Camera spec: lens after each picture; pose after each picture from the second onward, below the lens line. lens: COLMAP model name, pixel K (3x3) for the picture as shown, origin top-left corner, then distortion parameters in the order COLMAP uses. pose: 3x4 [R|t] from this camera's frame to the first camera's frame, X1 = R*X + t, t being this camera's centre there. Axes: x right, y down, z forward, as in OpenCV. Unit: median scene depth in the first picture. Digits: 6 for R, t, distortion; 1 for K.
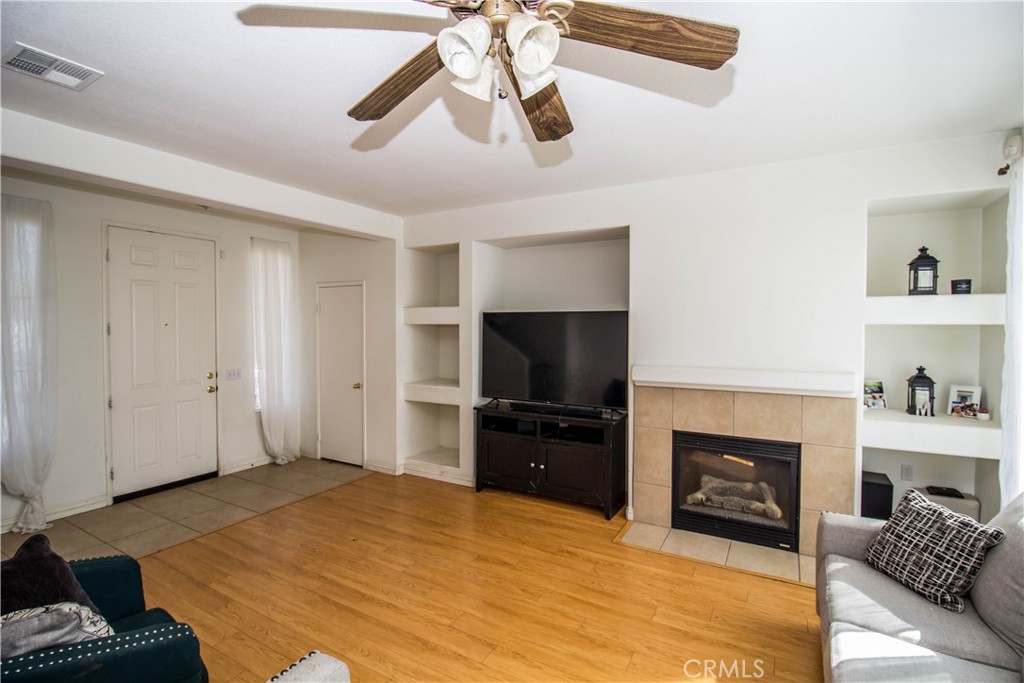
lens RADIAL K [[471.9, 0, 513.2], [0, 471.9, 337.9], [0, 0, 1]] dist [-0.011427, -0.006689]
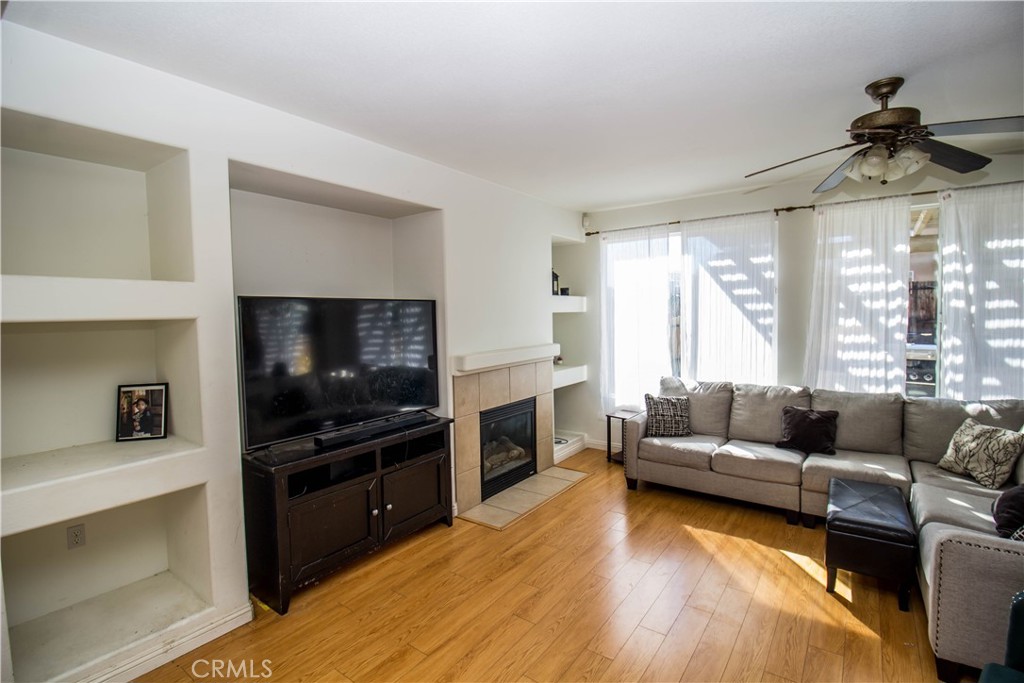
lens RADIAL K [[471.9, 0, 513.1], [0, 471.9, 341.5], [0, 0, 1]] dist [-0.011427, -0.006689]
pose [[0.111661, -0.057089, 0.992105, -0.727206], [0.048639, 0.997466, 0.051923, -0.017426], [-0.992555, 0.042457, 0.114155, 0.810512]]
